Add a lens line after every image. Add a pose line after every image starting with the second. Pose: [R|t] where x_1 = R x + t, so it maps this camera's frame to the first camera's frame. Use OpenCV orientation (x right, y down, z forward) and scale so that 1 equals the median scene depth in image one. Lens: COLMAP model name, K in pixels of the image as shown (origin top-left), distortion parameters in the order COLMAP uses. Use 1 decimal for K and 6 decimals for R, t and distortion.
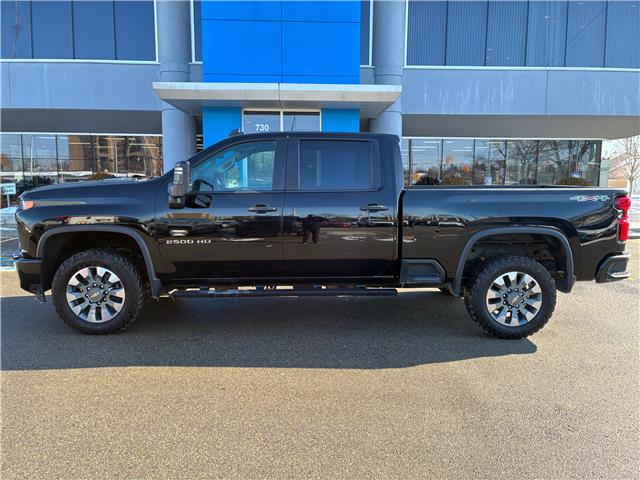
lens RADIAL K [[493.2, 0, 318.8], [0, 493.2, 242.9], [0, 0, 1]] dist [0.006497, -0.004041]
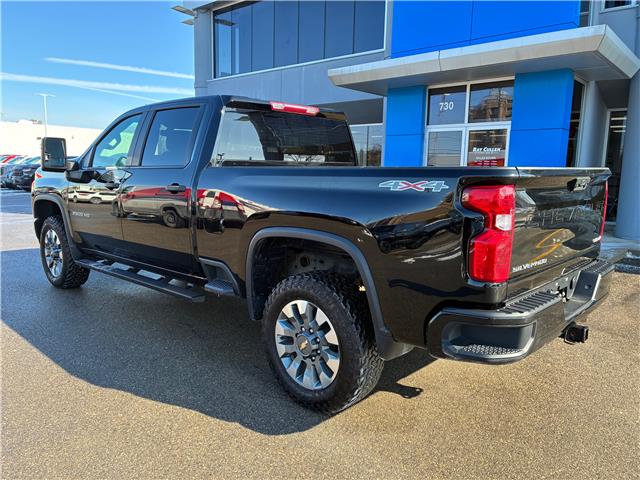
lens RADIAL K [[493.2, 0, 319.8], [0, 493.2, 236.6], [0, 0, 1]] dist [0.006497, -0.004041]
pose [[0.718691, 0.097806, -0.688416, 0.853302], [-0.096143, 0.994526, 0.040925, -0.050898], [0.688650, 0.036774, 0.724161, 0.577812]]
